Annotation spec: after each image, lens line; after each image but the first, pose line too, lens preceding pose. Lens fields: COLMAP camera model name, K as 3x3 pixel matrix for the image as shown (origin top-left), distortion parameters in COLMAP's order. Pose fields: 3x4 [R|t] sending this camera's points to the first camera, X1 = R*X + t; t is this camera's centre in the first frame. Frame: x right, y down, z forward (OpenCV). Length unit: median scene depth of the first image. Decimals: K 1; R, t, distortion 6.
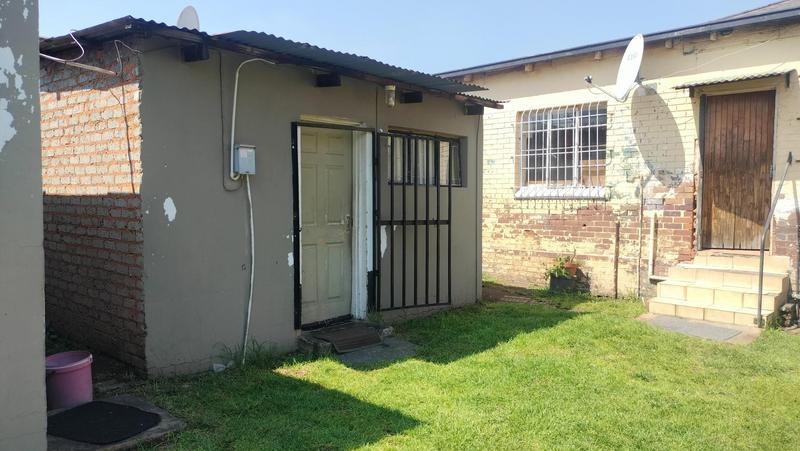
lens RADIAL K [[587.7, 0, 414.2], [0, 587.7, 226.6], [0, 0, 1]] dist [0.073836, -0.076102]
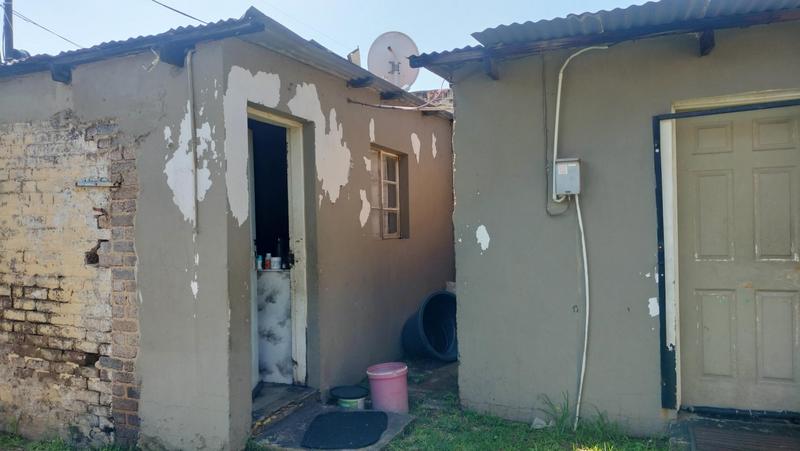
lens RADIAL K [[587.7, 0, 414.2], [0, 587.7, 226.6], [0, 0, 1]] dist [0.073836, -0.076102]
pose [[0.343212, -0.014680, -0.939143, 0.135935], [-0.022783, 0.999454, -0.023949, -0.006689], [0.938981, 0.029616, 0.342690, 0.175446]]
